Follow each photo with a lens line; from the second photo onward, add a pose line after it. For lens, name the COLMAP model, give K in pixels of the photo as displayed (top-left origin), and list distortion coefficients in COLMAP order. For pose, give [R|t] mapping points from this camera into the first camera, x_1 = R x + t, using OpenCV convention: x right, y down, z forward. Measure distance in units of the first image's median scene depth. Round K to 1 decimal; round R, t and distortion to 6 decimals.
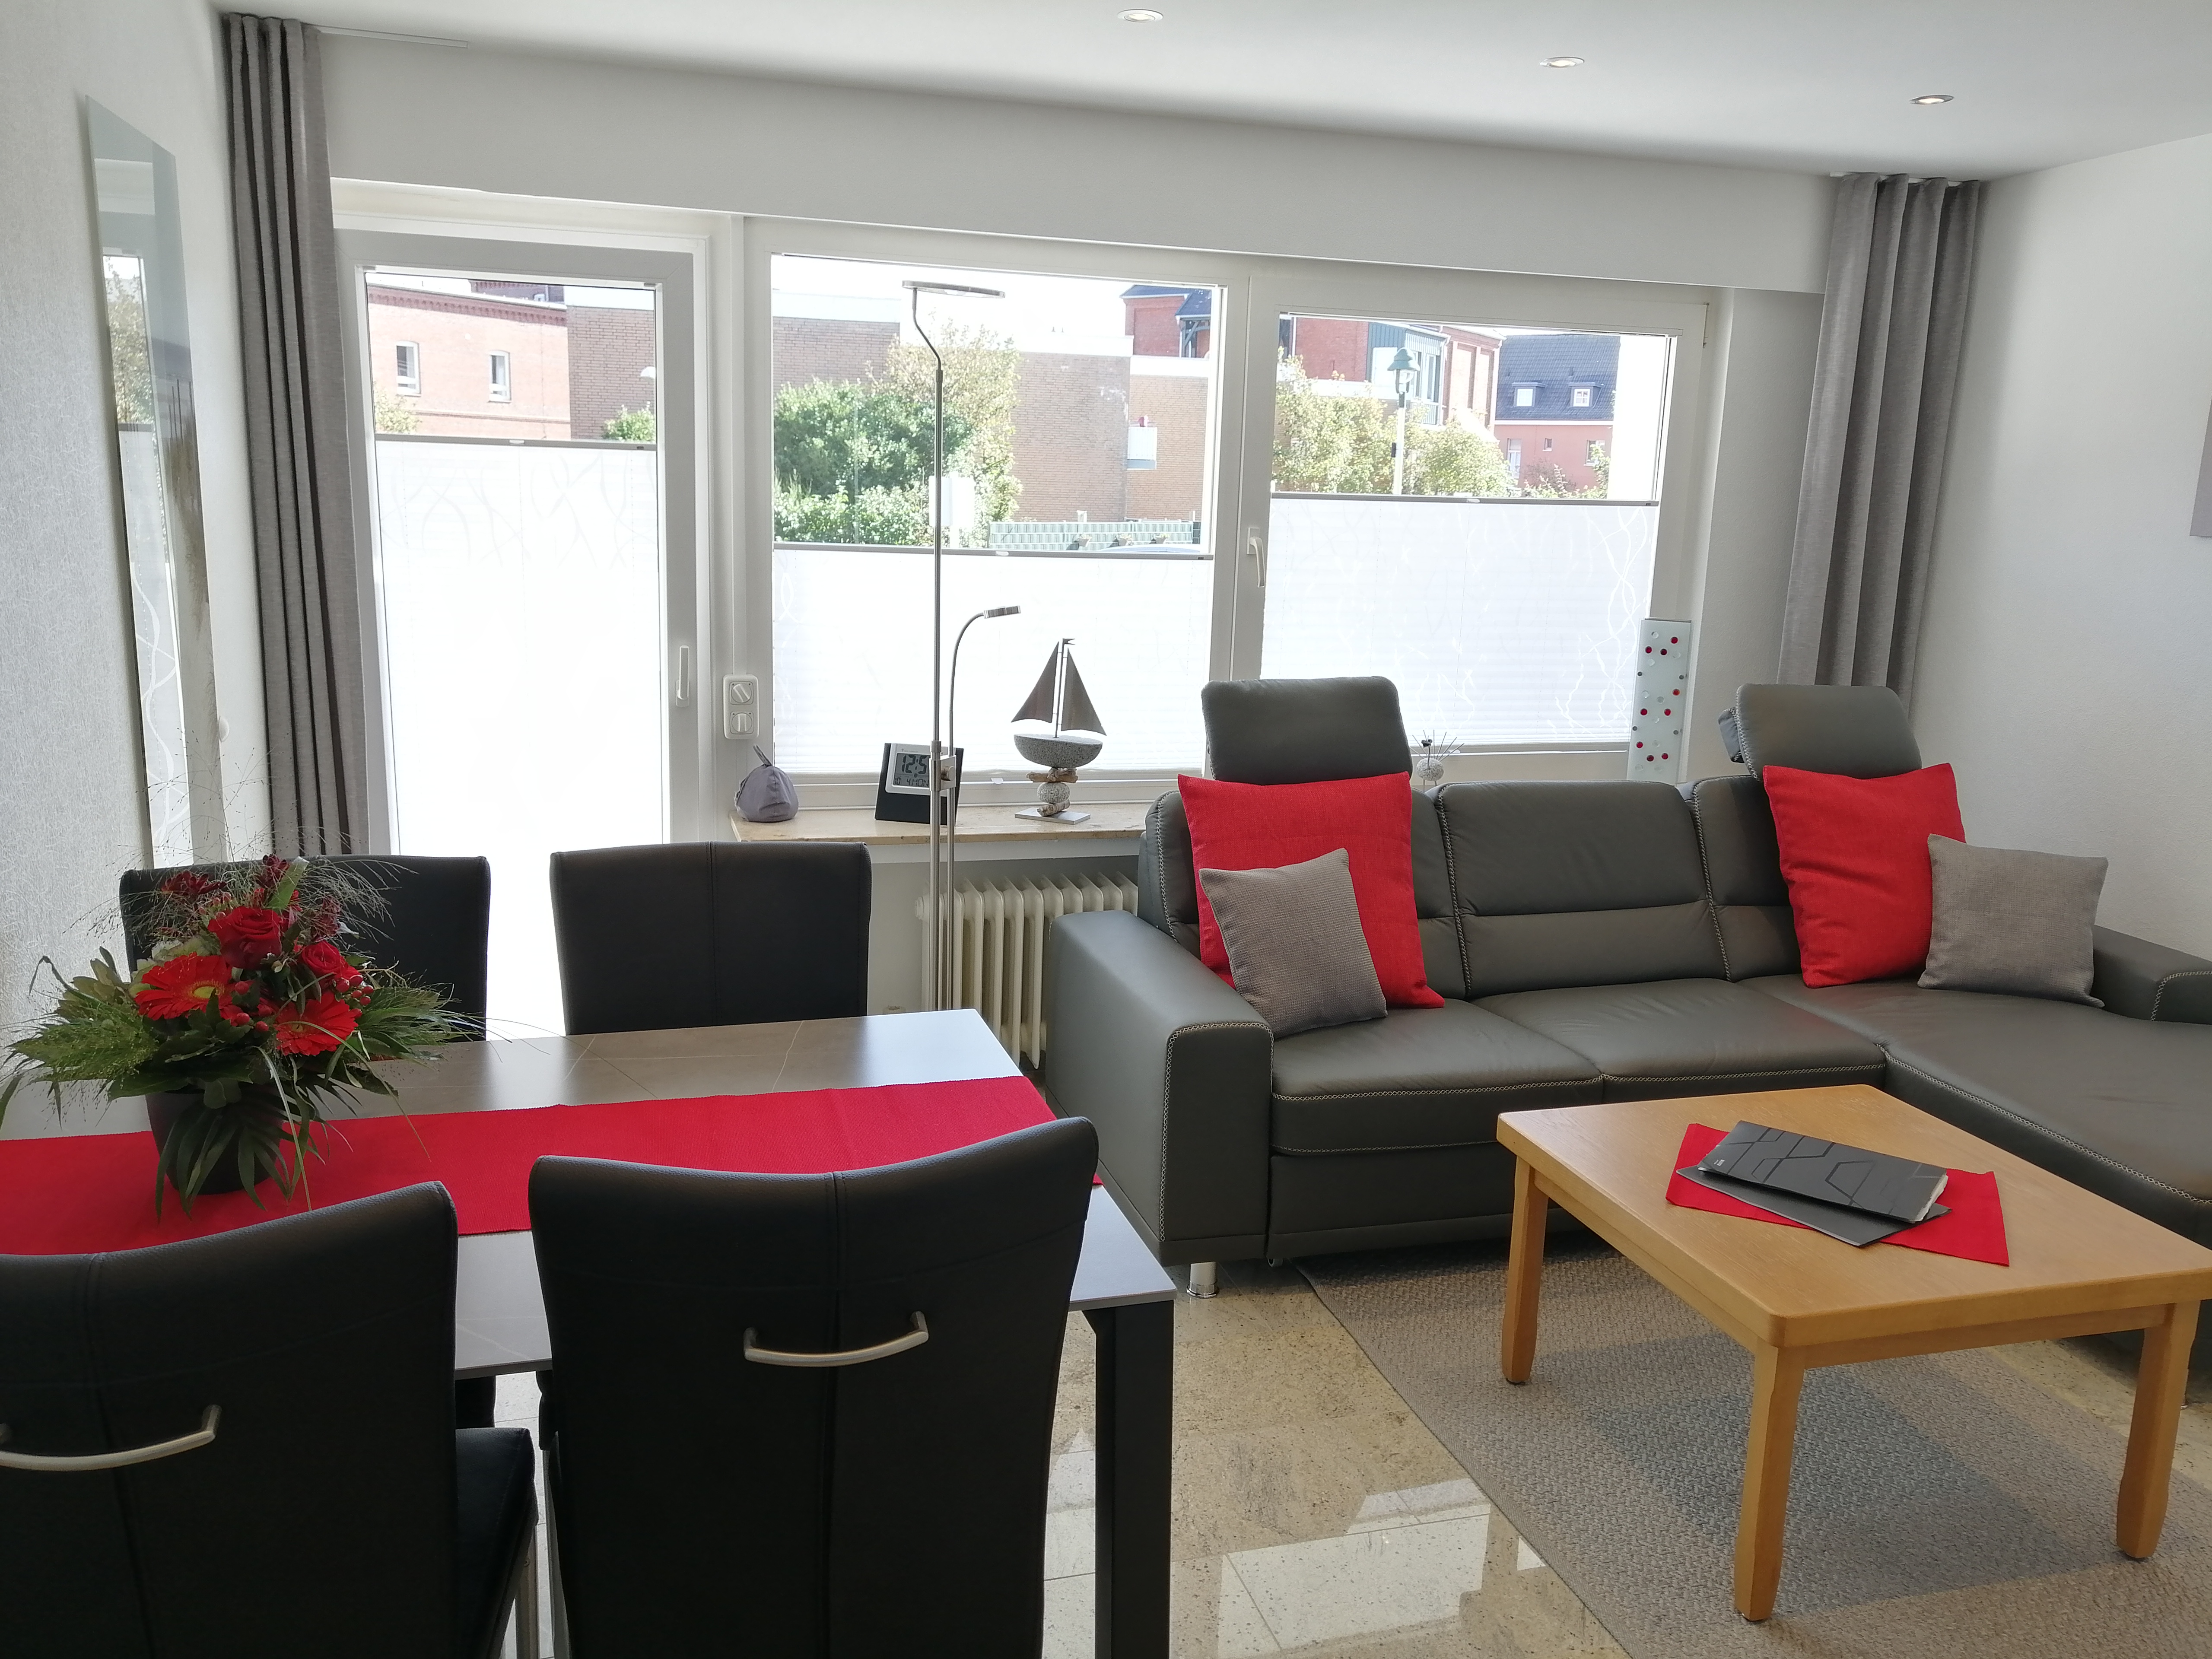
lens RADIAL K [[1723.6, 0, 1106.0], [0, 1723.6, 829.5], [0, 0, 1]] dist [0.000409, -0.006828]
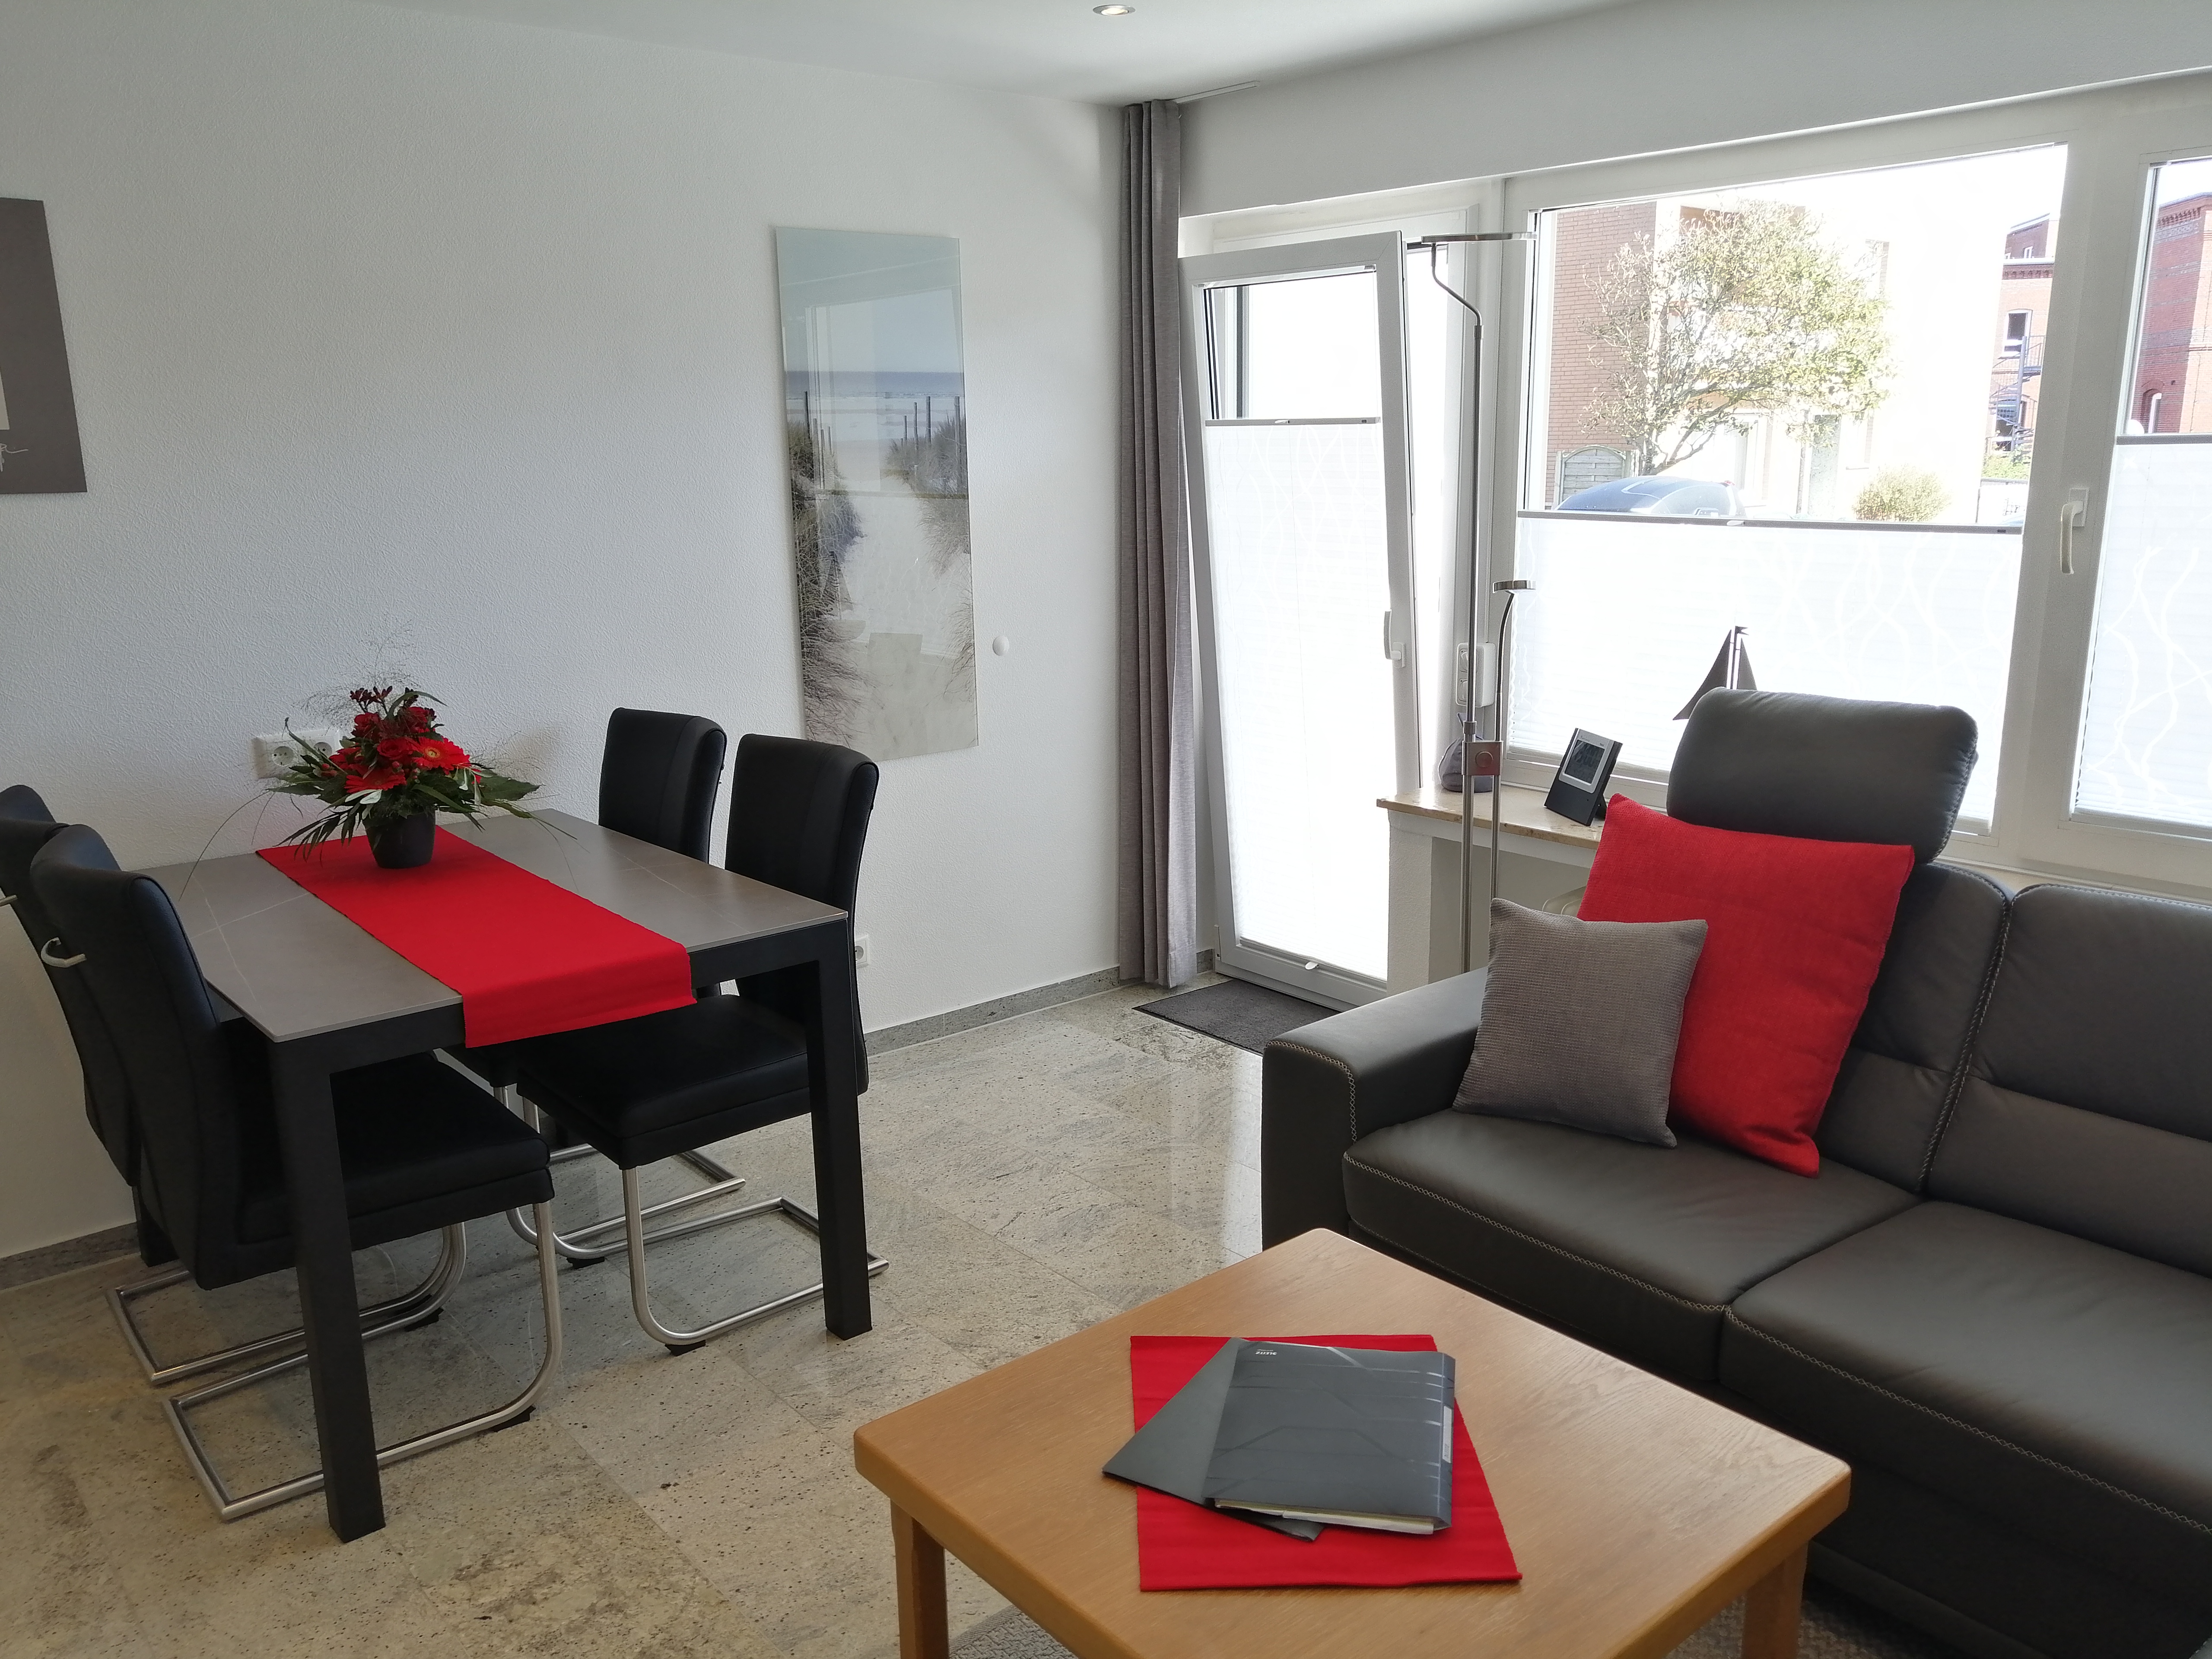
lens RADIAL K [[1709.5, 0, 1106.0], [0, 1709.5, 829.5], [0, 0, 1]] dist [0.024499, -0.005418]
pose [[0.399412, 0.169486, -0.900968, 0.686781], [-0.152348, 0.981368, 0.117073, -0.073370], [0.904024, 0.090500, 0.417792, 0.439490]]
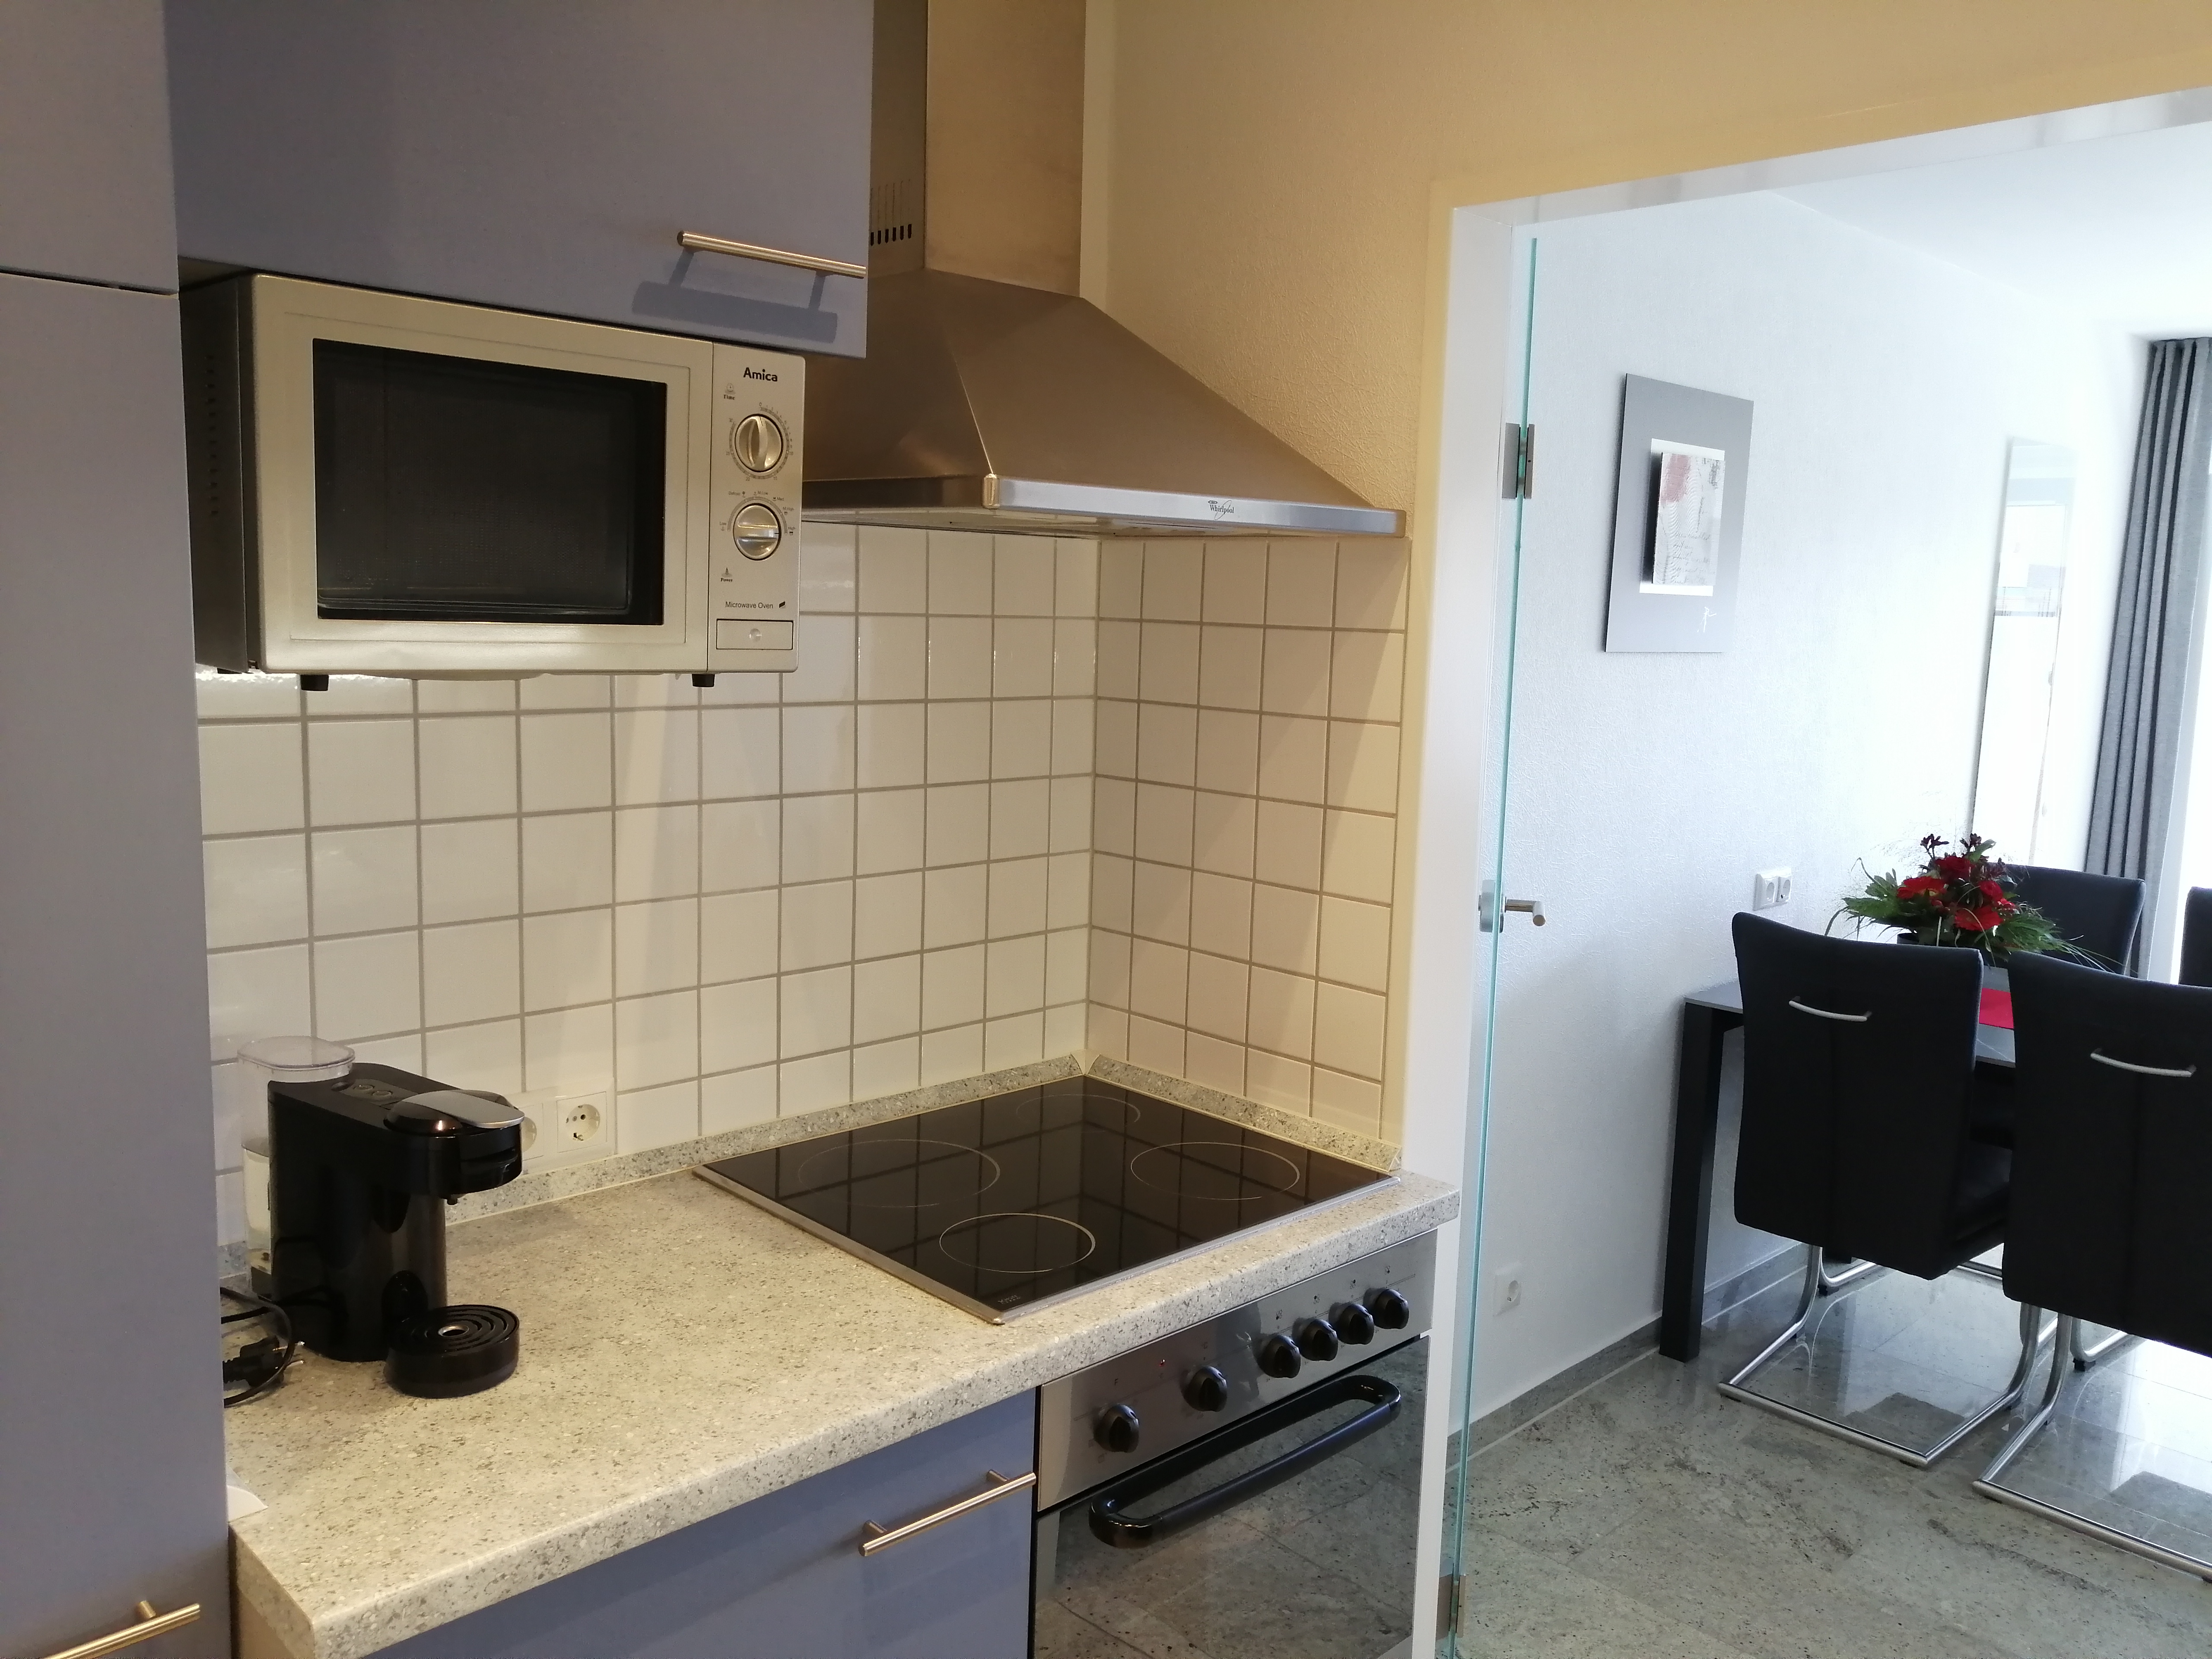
lens RADIAL K [[1709.5, 0, 1106.0], [0, 1709.5, 829.5], [0, 0, 1]] dist [0.024499, -0.005418]
pose [[0.468055, 0.099982, -0.878025, 0.375689], [-0.194253, 0.980918, 0.008146, 0.094263], [0.862085, 0.166746, 0.478545, -0.381044]]
